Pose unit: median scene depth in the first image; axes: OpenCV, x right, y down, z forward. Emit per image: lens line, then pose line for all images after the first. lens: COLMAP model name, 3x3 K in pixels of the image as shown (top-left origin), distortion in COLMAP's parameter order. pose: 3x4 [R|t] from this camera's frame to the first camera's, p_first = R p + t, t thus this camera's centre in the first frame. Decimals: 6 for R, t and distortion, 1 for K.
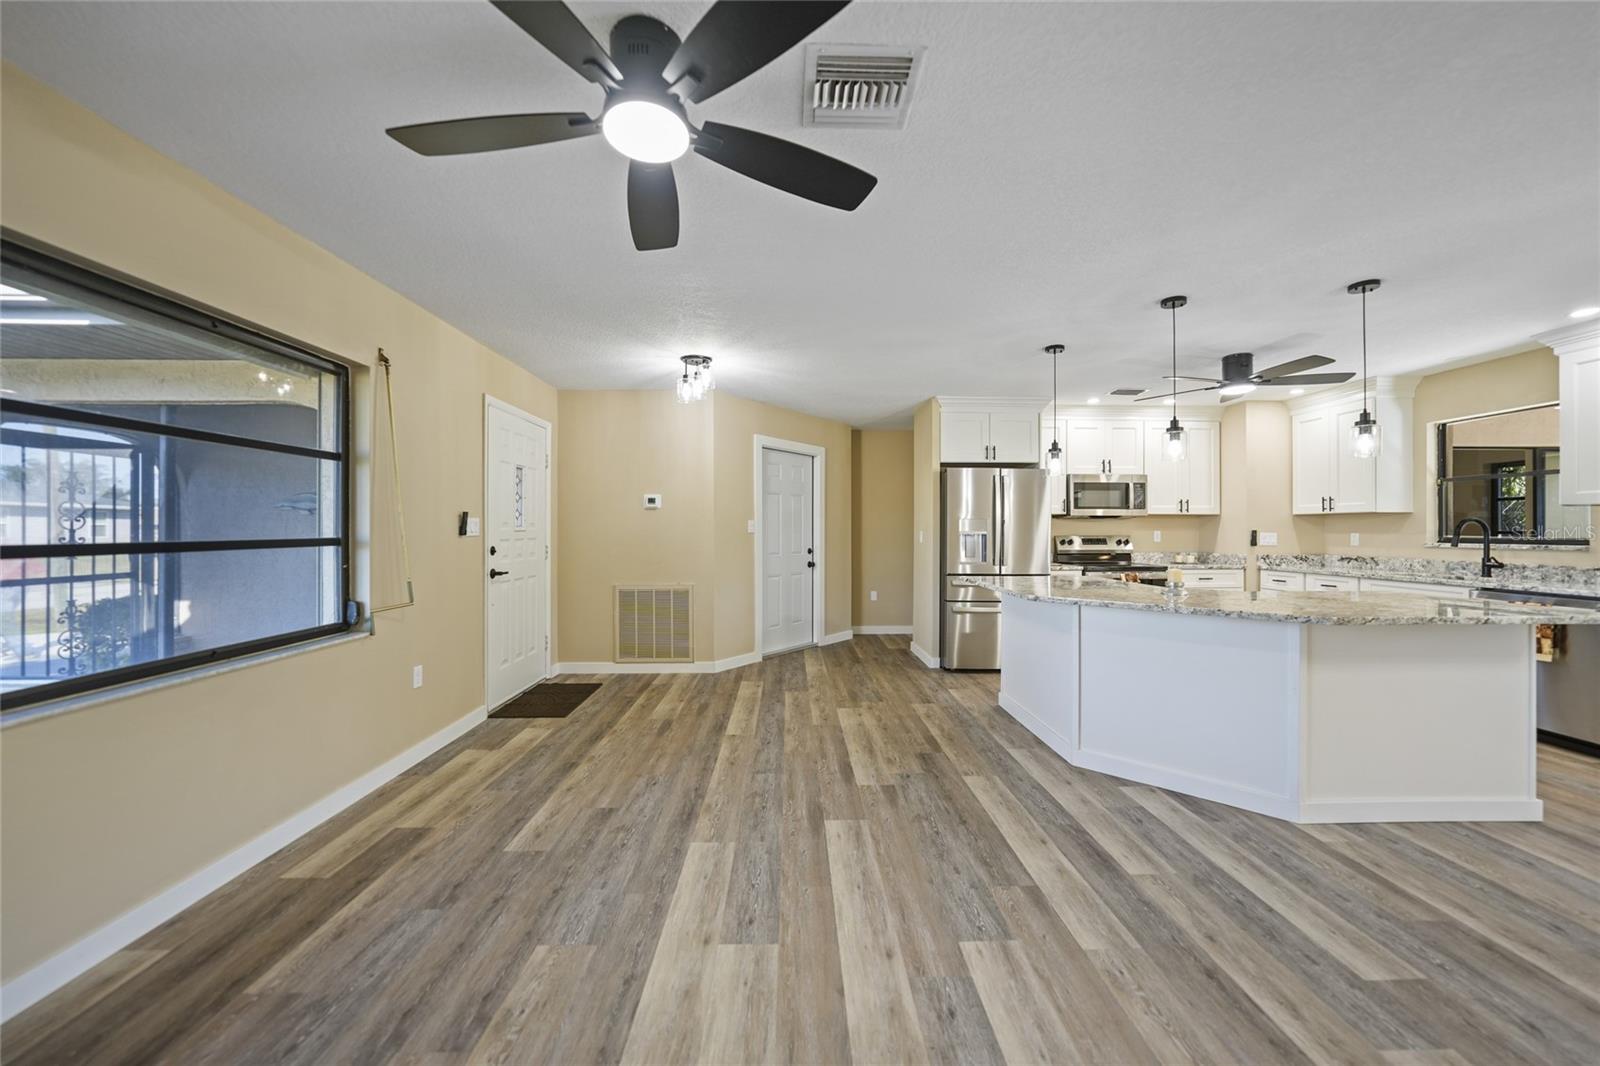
lens RADIAL K [[570.8, 0, 804.1], [0, 570.8, 539.2], [0, 0, 1]] dist [-0.024043, 0.005015]
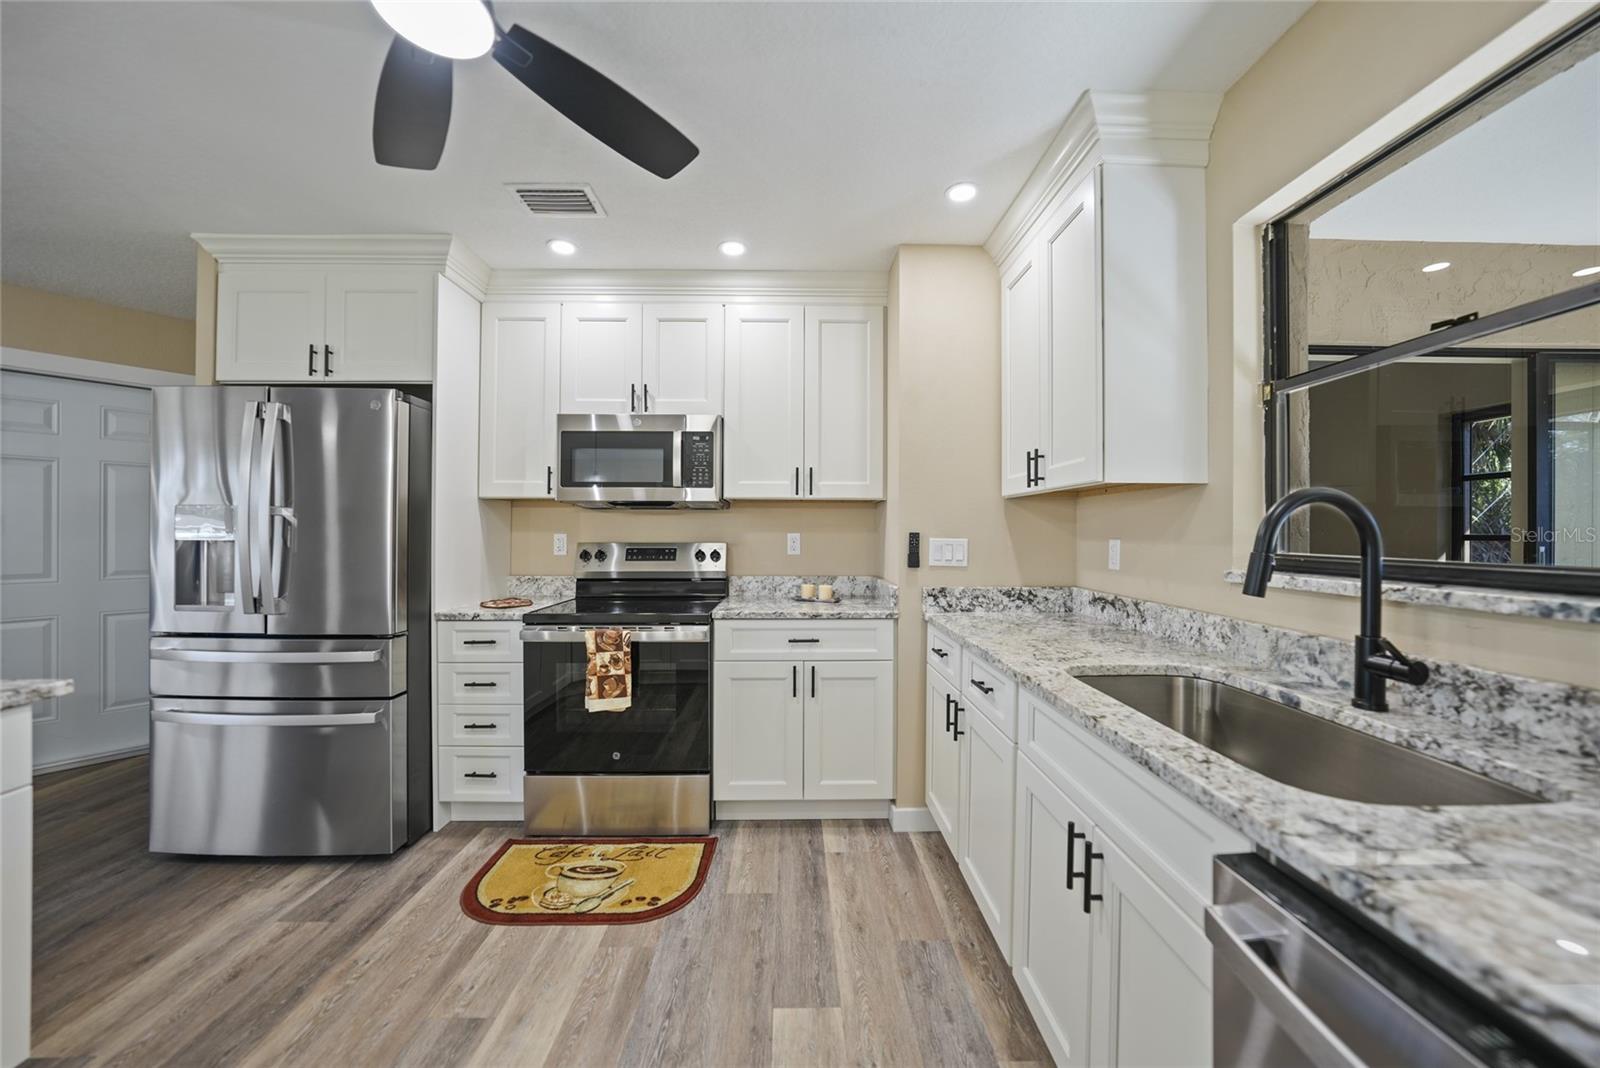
lens RADIAL K [[570.8, 0, 813.9], [0, 570.8, 535.0], [0, 0, 1]] dist [-0.024043, 0.005015]
pose [[0.999911, 0.001713, 0.013253, 0.926608], [-0.001577, 0.999946, -0.010296, -0.012217], [-0.013270, 0.010274, 0.999859, 0.711636]]
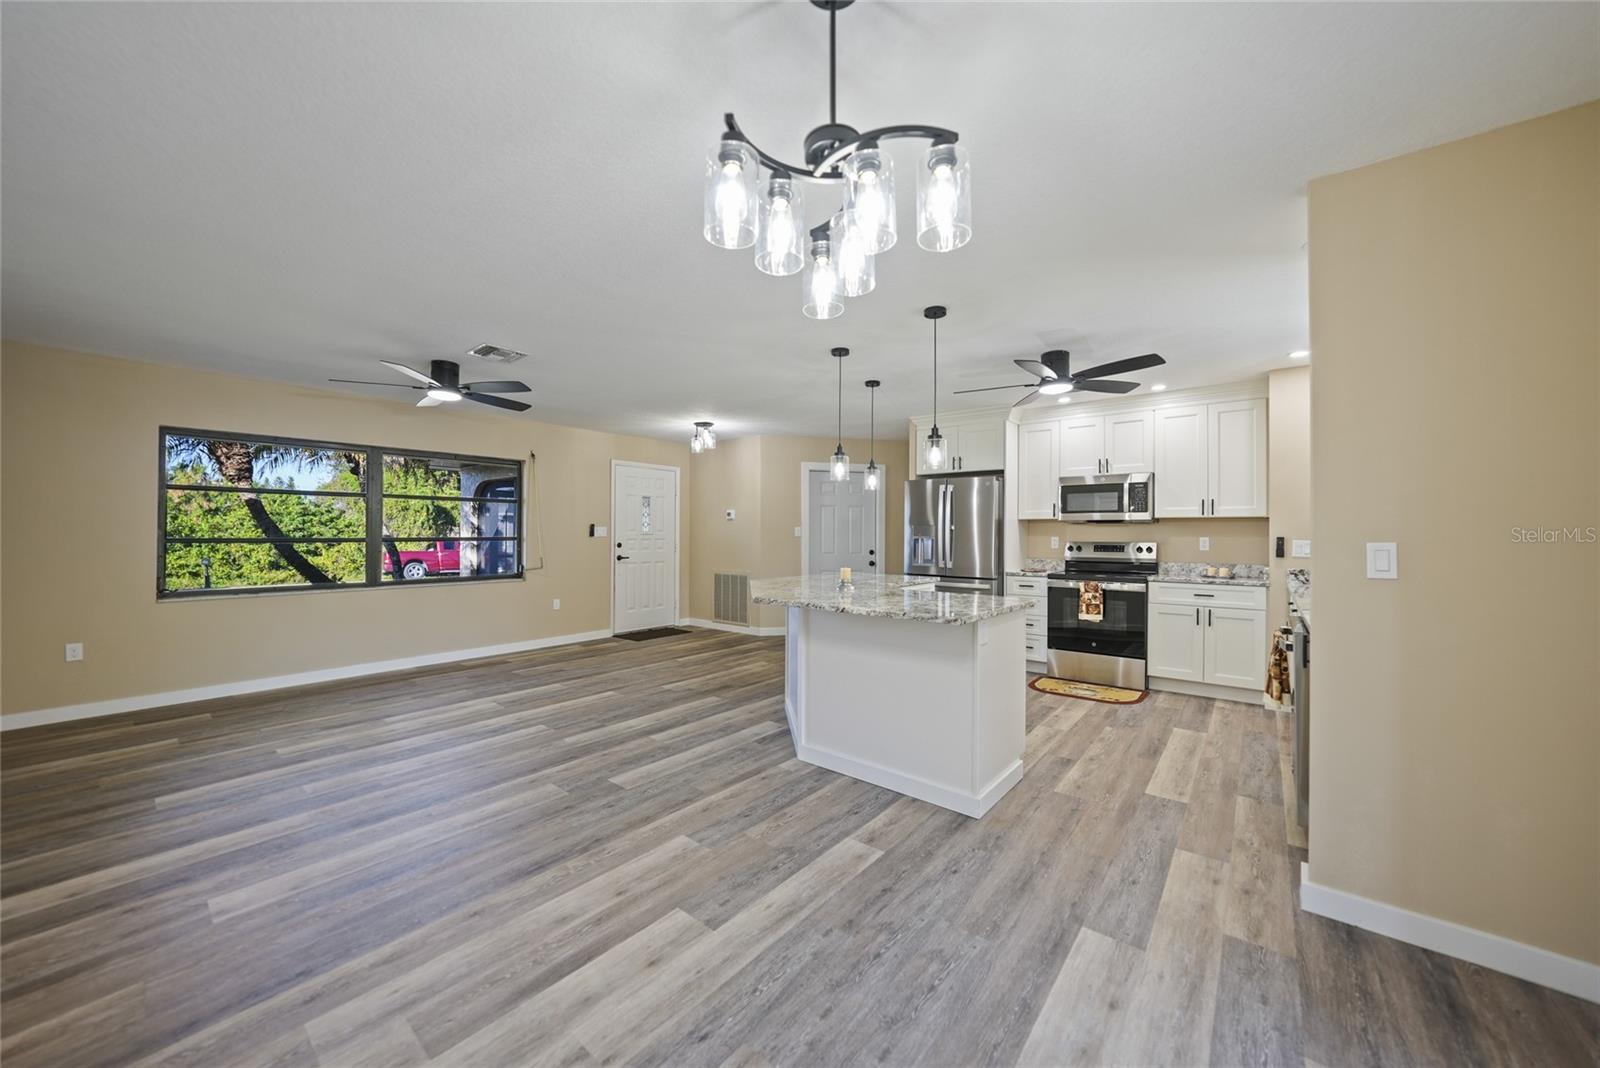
lens RADIAL K [[570.8, 0, 808.0], [0, 570.8, 533.4], [0, 0, 1]] dist [-0.024043, 0.005015]
pose [[0.768960, 0.003316, -0.639289, 1.033031], [-0.013517, 0.999847, -0.011072, -0.005071], [0.639154, 0.017155, 0.768887, -0.014864]]
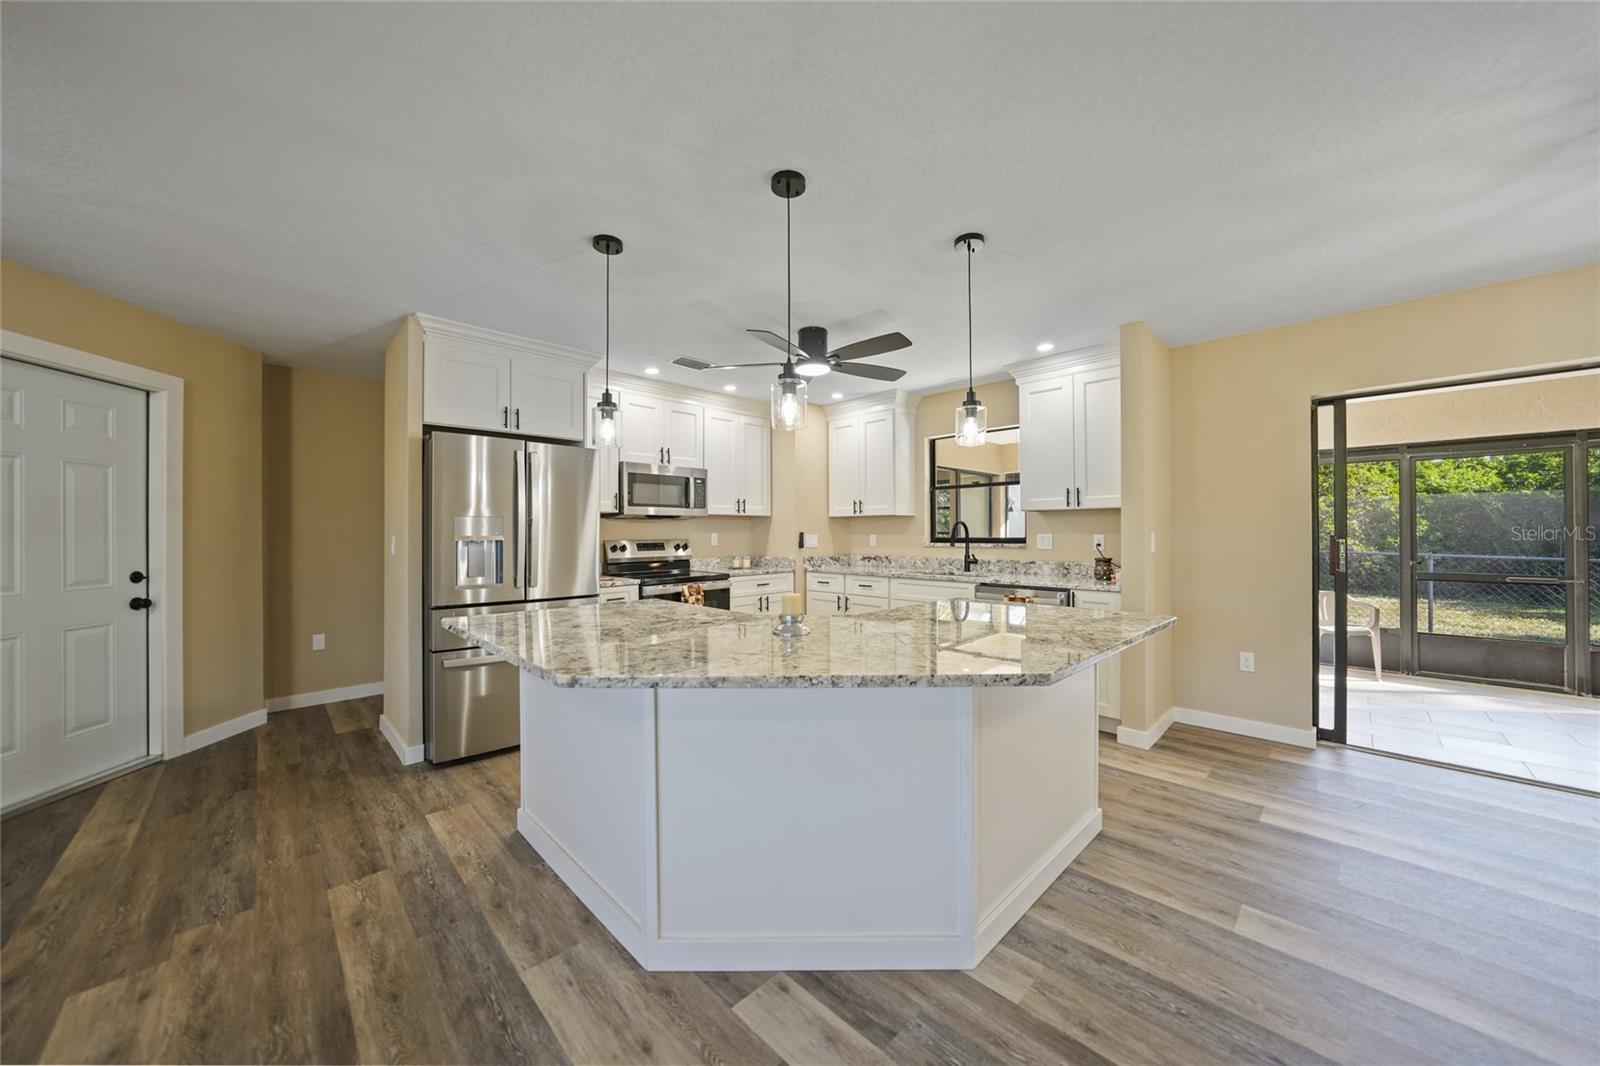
lens RADIAL K [[570.8, 0, 803.7], [0, 570.8, 513.7], [0, 0, 1]] dist [-0.024043, 0.005015]
pose [[0.723100, 0.017435, 0.690524, 0.149912], [0.016048, 0.998988, -0.042028, -0.008285], [-0.690557, 0.041472, 0.722088, 0.363564]]
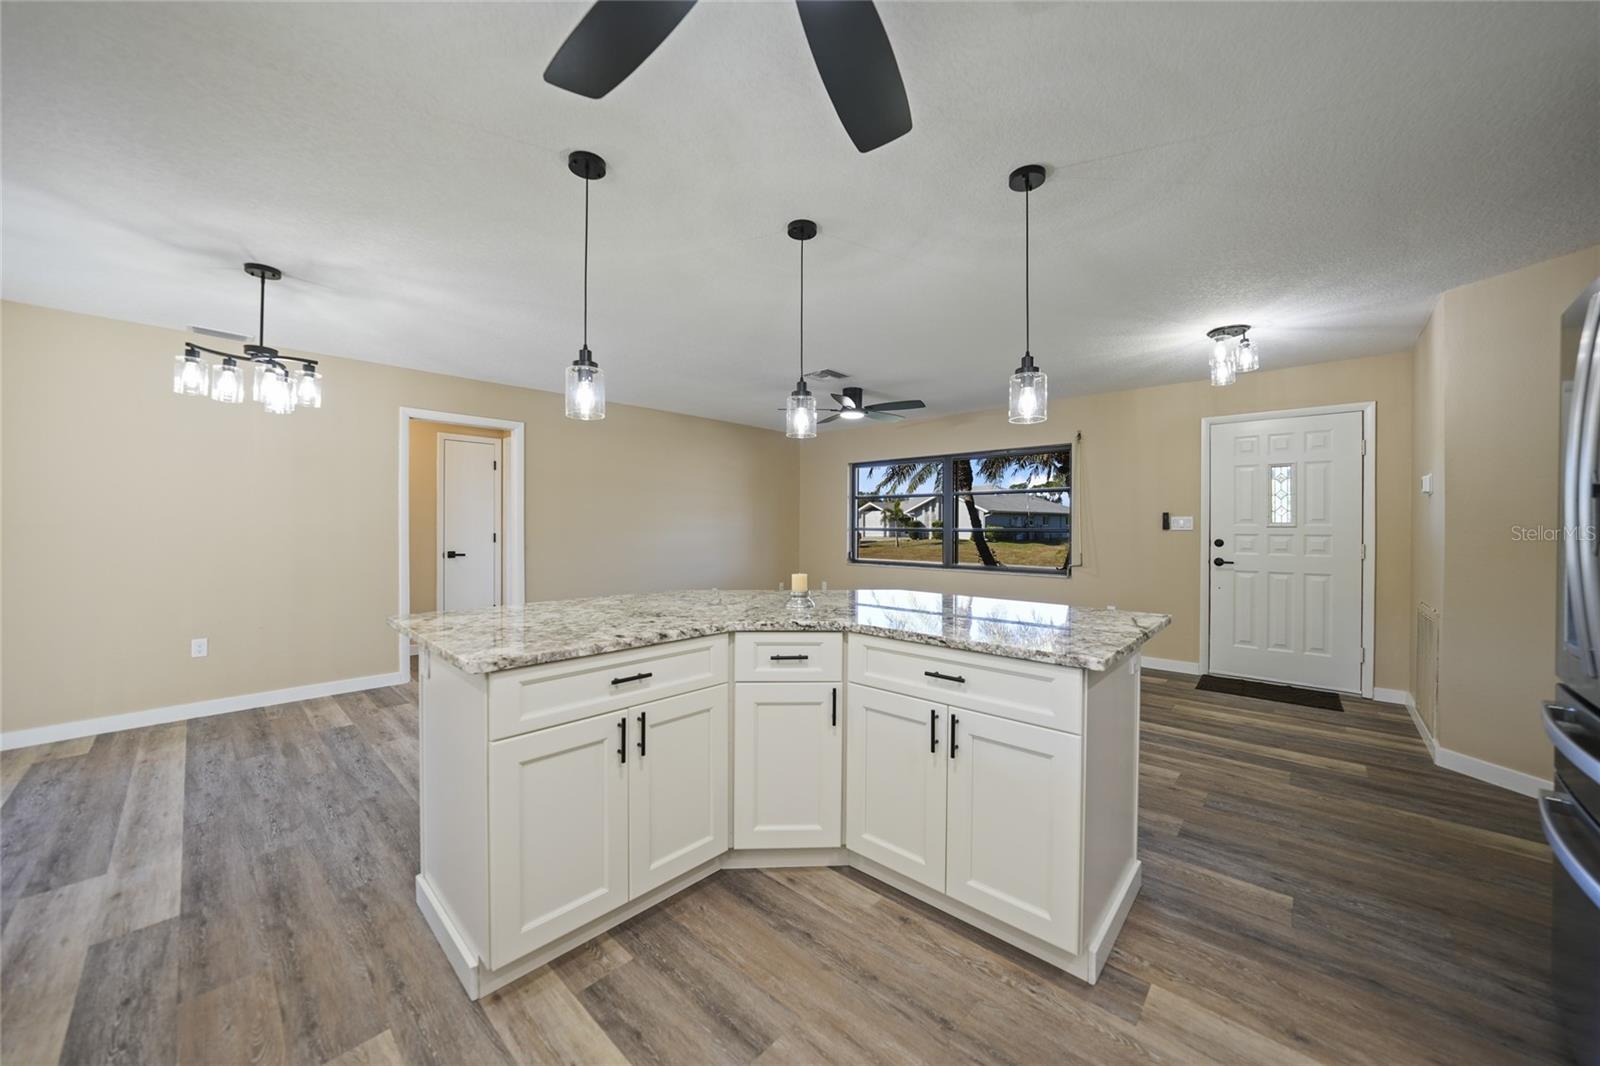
lens RADIAL K [[570.8, 0, 807.3], [0, 570.8, 519.2], [0, 0, 1]] dist [-0.024043, 0.005015]
pose [[-0.683486, -0.008106, -0.729919, 0.899965], [-0.014306, 0.999895, 0.002291, -0.020250], [0.729823, 0.012008, -0.683530, 1.129690]]
